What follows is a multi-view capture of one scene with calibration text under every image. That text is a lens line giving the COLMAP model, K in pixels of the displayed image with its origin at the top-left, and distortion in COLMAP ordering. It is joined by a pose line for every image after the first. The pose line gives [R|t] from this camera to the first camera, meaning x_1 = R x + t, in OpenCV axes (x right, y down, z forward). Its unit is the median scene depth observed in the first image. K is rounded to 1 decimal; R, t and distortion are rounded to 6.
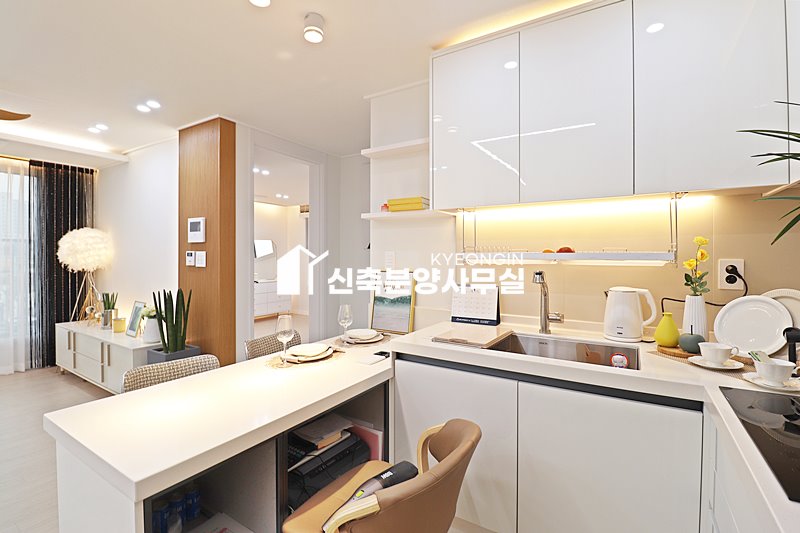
lens RADIAL K [[369.7, 0, 398.8], [0, 369.7, 257.3], [0, 0, 1]] dist [0.000063, -0.014732]
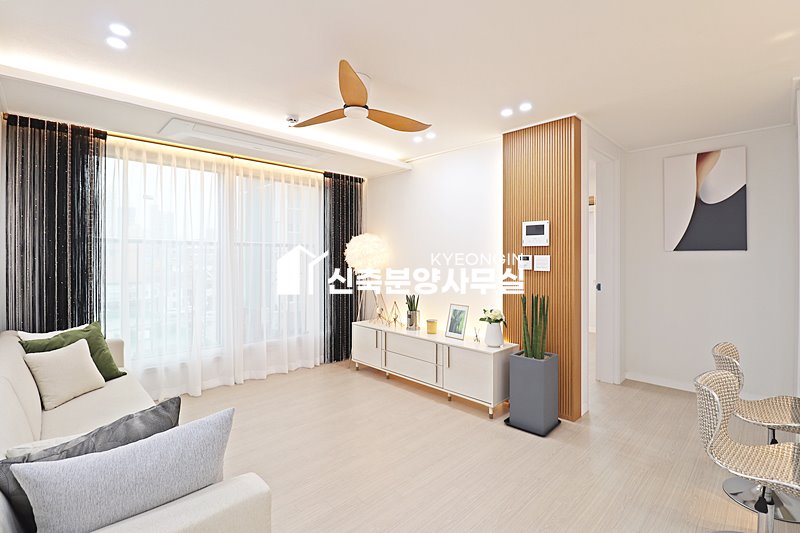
lens RADIAL K [[369.7, 0, 398.8], [0, 369.7, 257.3], [0, 0, 1]] dist [0.000063, -0.014732]
pose [[0.971843, -0.002030, -0.235620, -1.032113], [0.001069, 0.999991, -0.004207, -0.010540], [0.235626, 0.003837, 0.971836, -0.055570]]
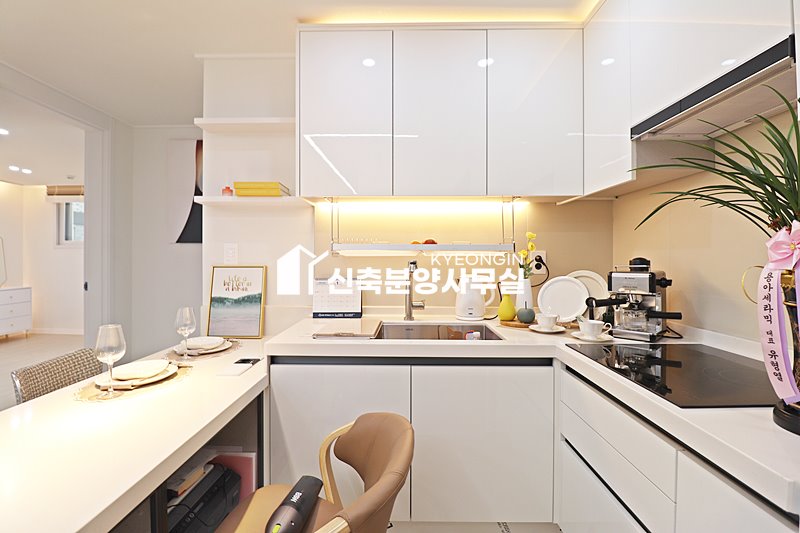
lens RADIAL K [[369.7, 0, 398.8], [0, 369.7, 257.3], [0, 0, 1]] dist [0.000063, -0.014732]
pose [[0.858428, 0.000231, 0.512934, -0.157352], [0.001787, 0.999992, -0.003440, 0.024103], [-0.512931, 0.003870, 0.858421, 0.086651]]
